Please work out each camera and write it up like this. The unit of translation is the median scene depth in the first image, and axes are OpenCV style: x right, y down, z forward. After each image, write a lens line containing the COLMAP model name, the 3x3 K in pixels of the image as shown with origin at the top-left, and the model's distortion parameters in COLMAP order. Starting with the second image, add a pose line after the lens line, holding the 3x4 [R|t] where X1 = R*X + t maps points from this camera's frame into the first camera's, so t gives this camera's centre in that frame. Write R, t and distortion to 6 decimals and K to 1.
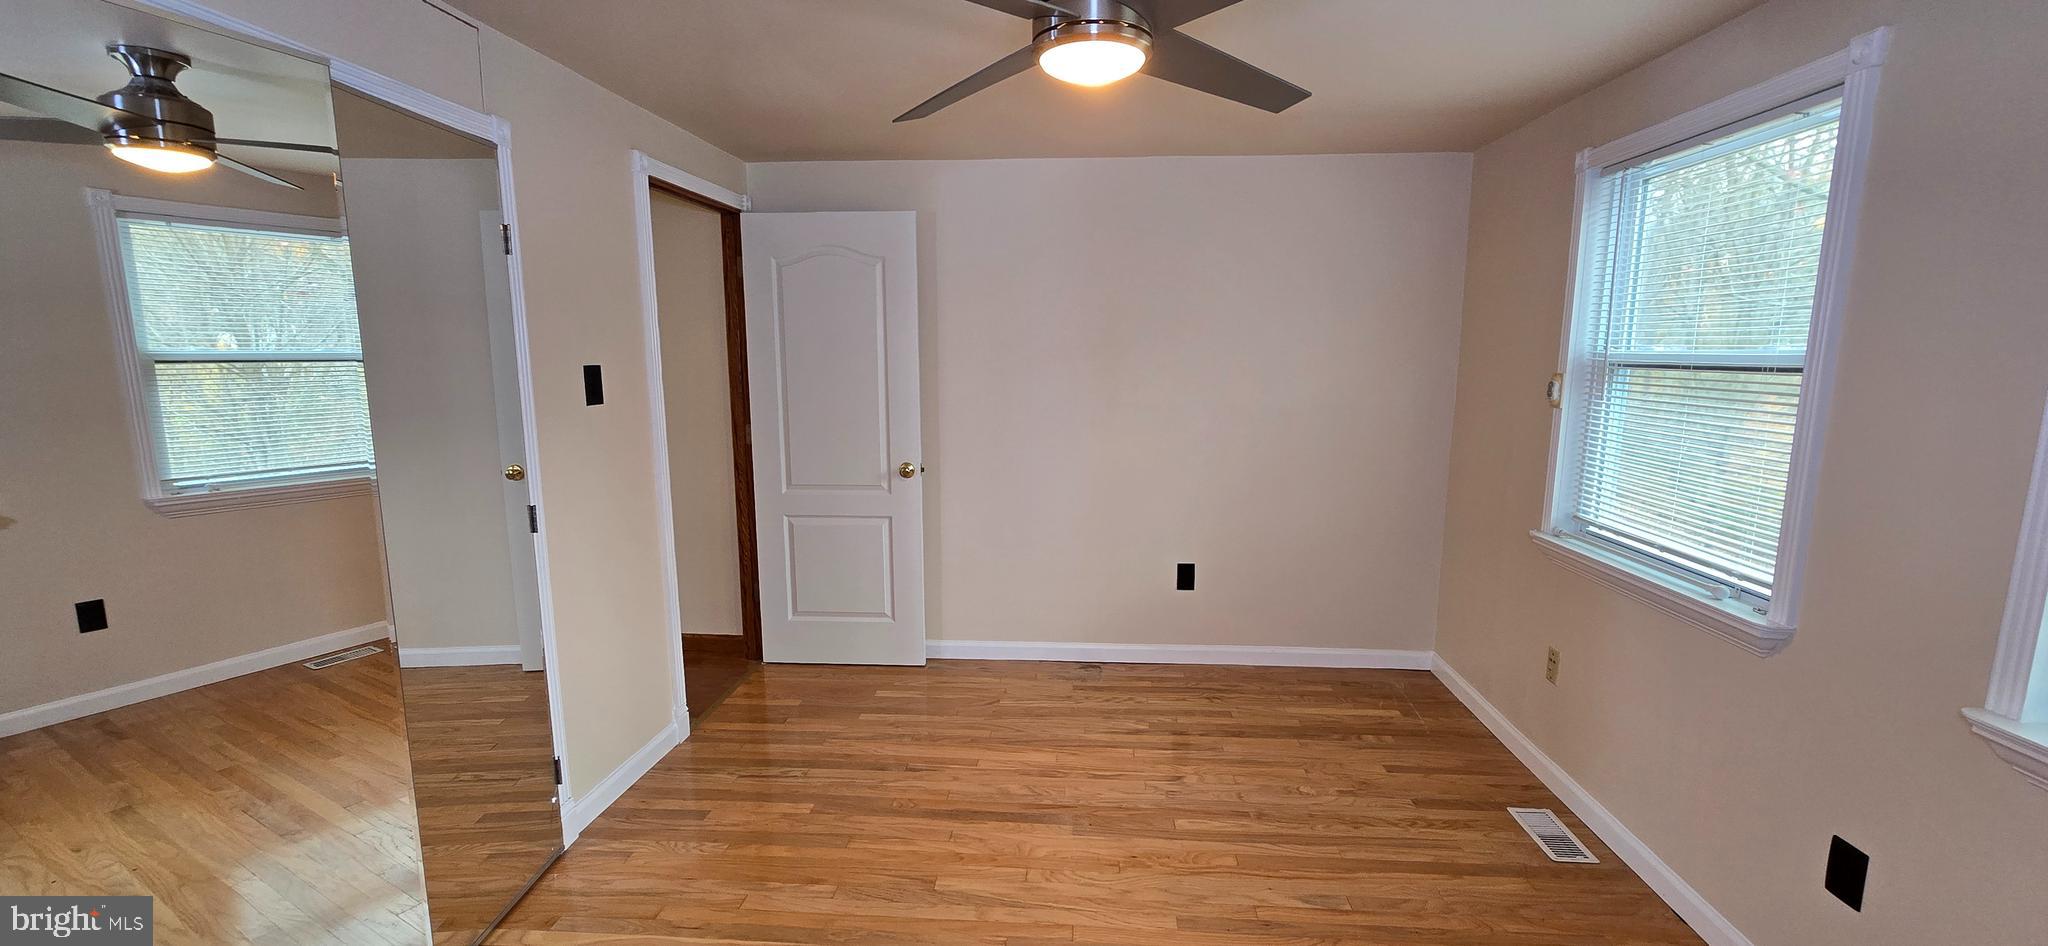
lens RADIAL K [[835.5, 0, 1035.4], [0, 835.5, 475.4], [0, 0, 1]] dist [-0.005709, 0.001622]
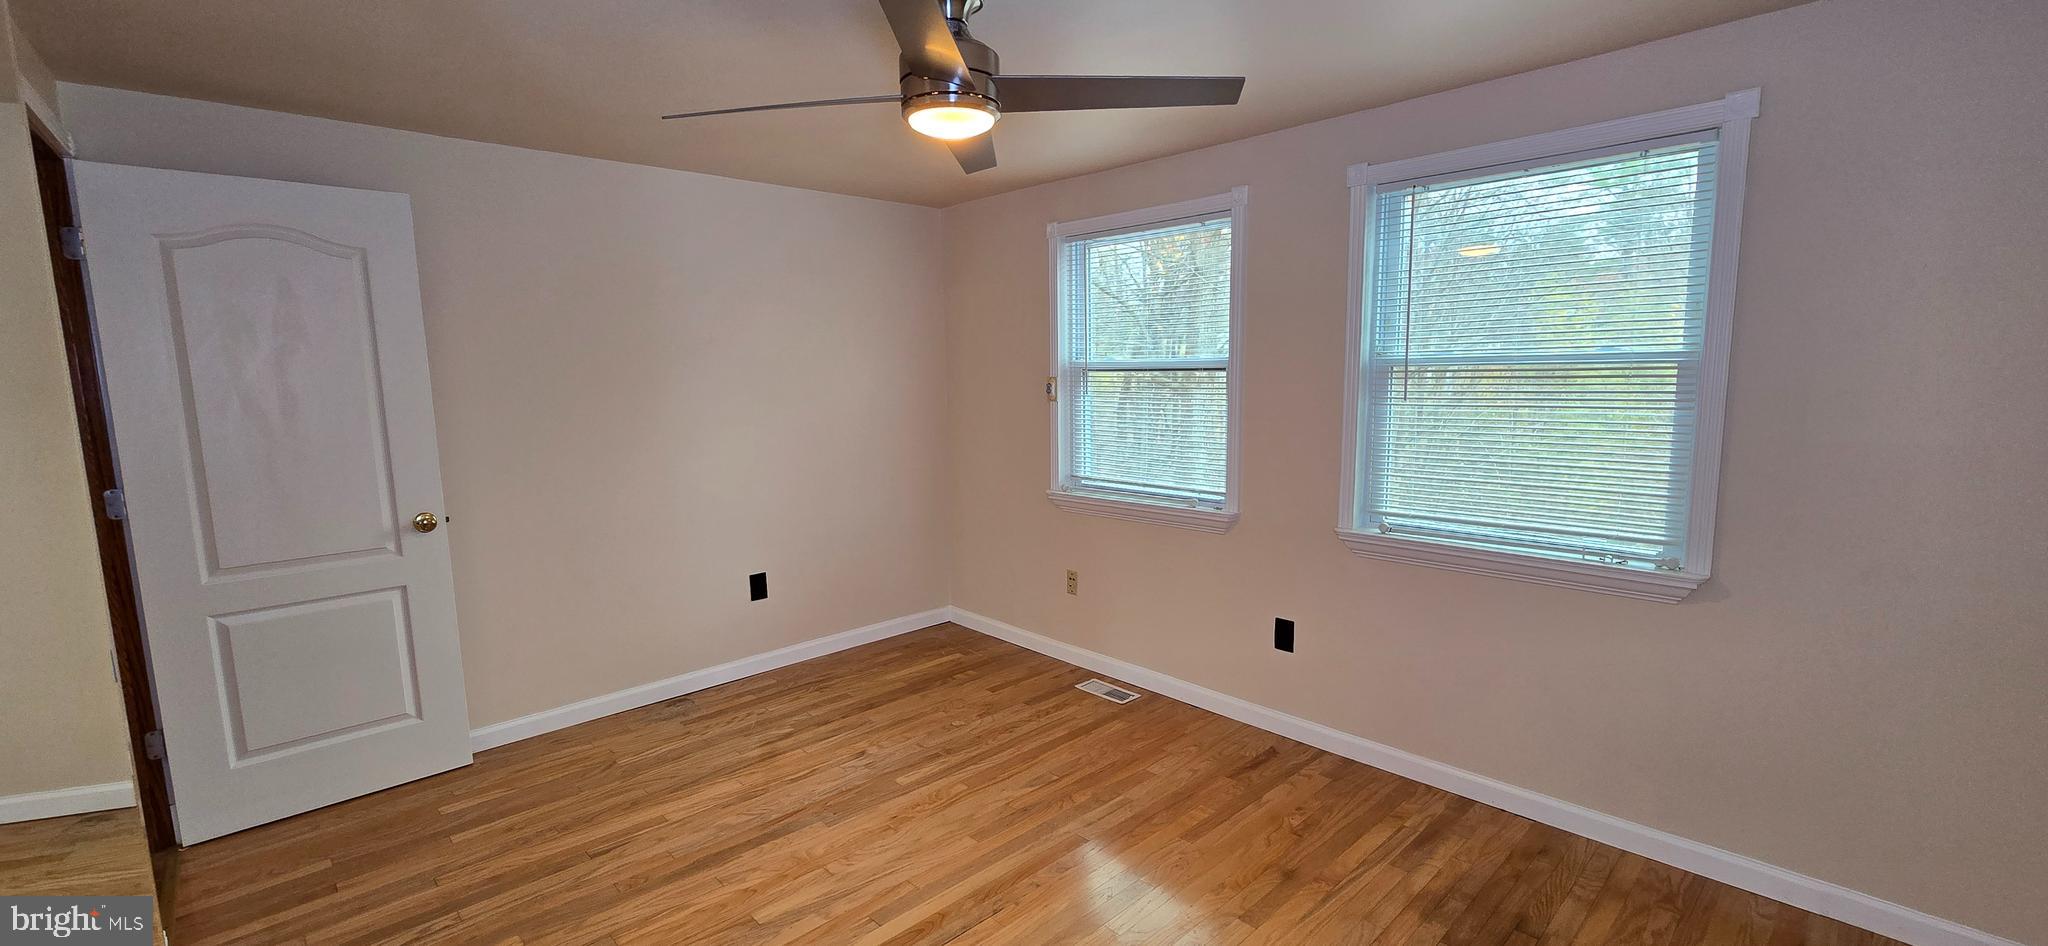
lens RADIAL K [[835.5, 0, 1032.3], [0, 835.5, 473.8], [0, 0, 1]] dist [-0.005709, 0.001622]
pose [[0.674338, -0.105558, 0.730839, -0.382835], [0.125329, 0.991731, 0.027599, -0.002108], [-0.727709, 0.072984, 0.681992, 0.056732]]
